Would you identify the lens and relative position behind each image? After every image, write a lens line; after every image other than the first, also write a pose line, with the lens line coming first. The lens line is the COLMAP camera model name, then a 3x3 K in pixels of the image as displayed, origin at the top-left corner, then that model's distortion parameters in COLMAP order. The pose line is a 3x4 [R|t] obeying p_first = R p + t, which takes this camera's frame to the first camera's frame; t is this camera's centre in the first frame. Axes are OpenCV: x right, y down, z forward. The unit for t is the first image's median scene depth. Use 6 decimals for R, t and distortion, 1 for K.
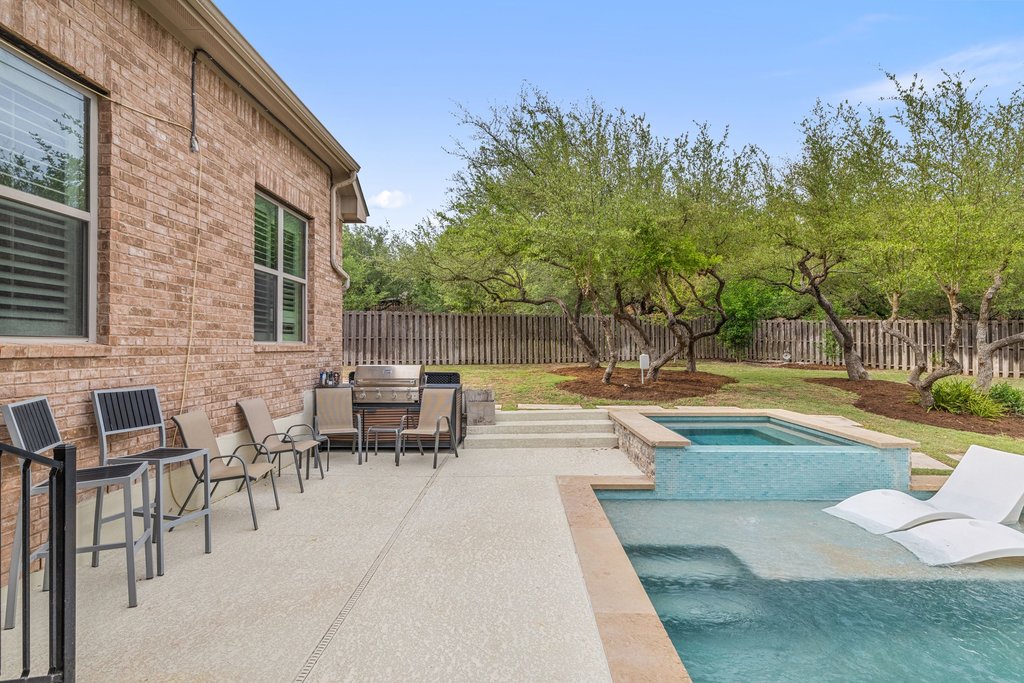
lens RADIAL K [[498.1, 0, 509.2], [0, 498.1, 345.7], [0, 0, 1]] dist [0.002499, 0.000127]
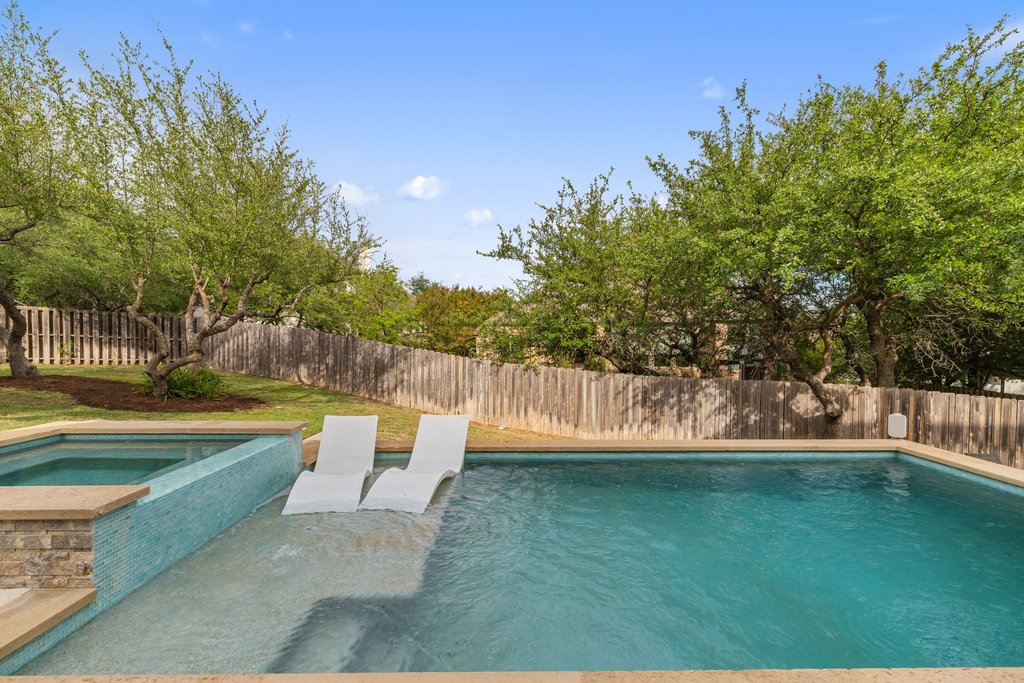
lens RADIAL K [[469.4, 0, 511.8], [0, 469.4, 345.2], [0, 0, 1]] dist [0.001184, 0.000148]
pose [[-0.026934, -0.011951, 0.999566, -0.066406], [-0.004653, 0.999919, 0.011830, 0.003937], [-0.999626, -0.004332, -0.026987, 0.180375]]
